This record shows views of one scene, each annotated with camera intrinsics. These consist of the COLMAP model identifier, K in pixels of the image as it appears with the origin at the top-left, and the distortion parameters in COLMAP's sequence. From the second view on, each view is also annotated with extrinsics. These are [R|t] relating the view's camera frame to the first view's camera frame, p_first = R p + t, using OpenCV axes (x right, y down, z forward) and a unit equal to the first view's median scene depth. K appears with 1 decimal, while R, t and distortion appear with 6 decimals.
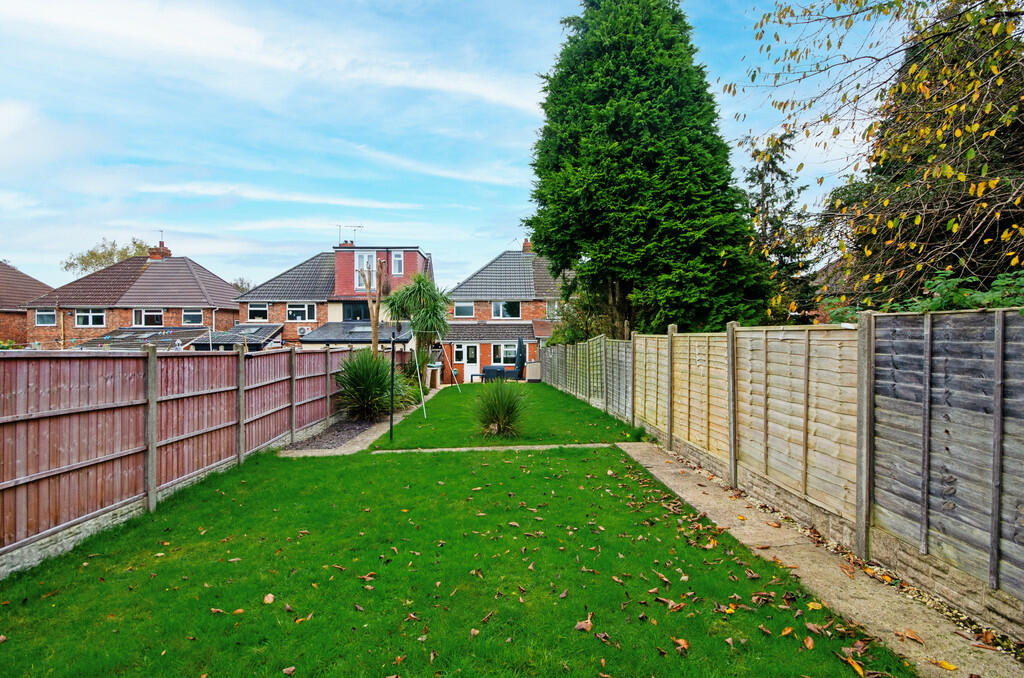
lens RADIAL K [[442.2, 0, 512.0], [0, 442.2, 339.0], [0, 0, 1]] dist [-0.000426, -0.000004]
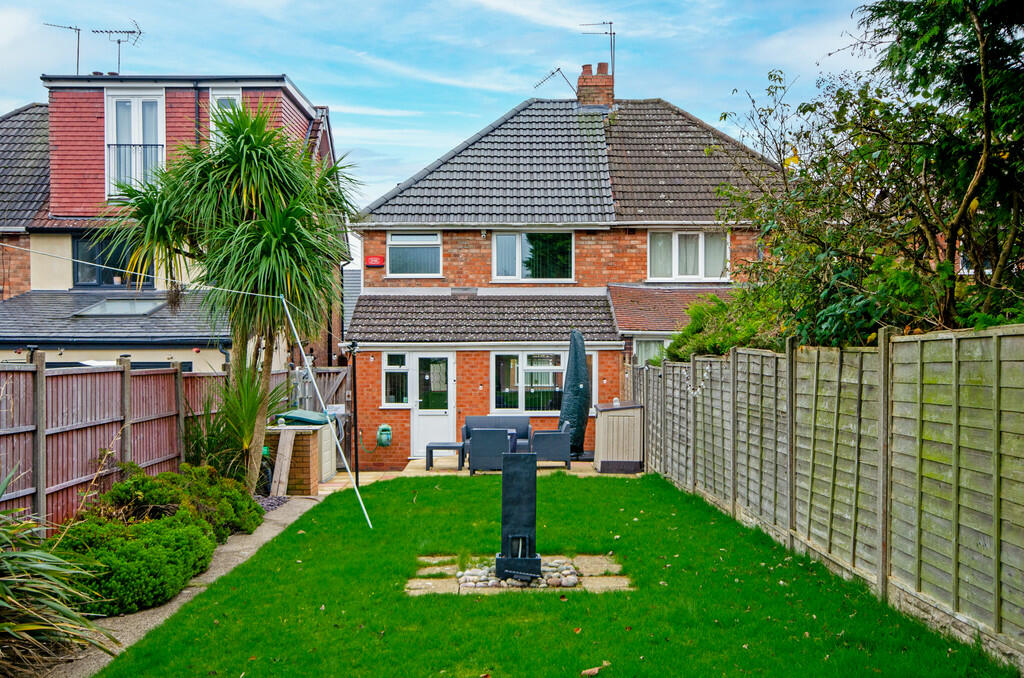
lens RADIAL K [[887.5, 0, 512.0], [0, 887.5, 339.0], [0, 0, 1]] dist [-0.002940, -0.001135]
pose [[0.999639, 0.002558, -0.026747, -0.011156], [-0.002830, 0.999945, -0.010138, 0.007285], [0.026719, 0.010210, 0.999591, 0.303749]]
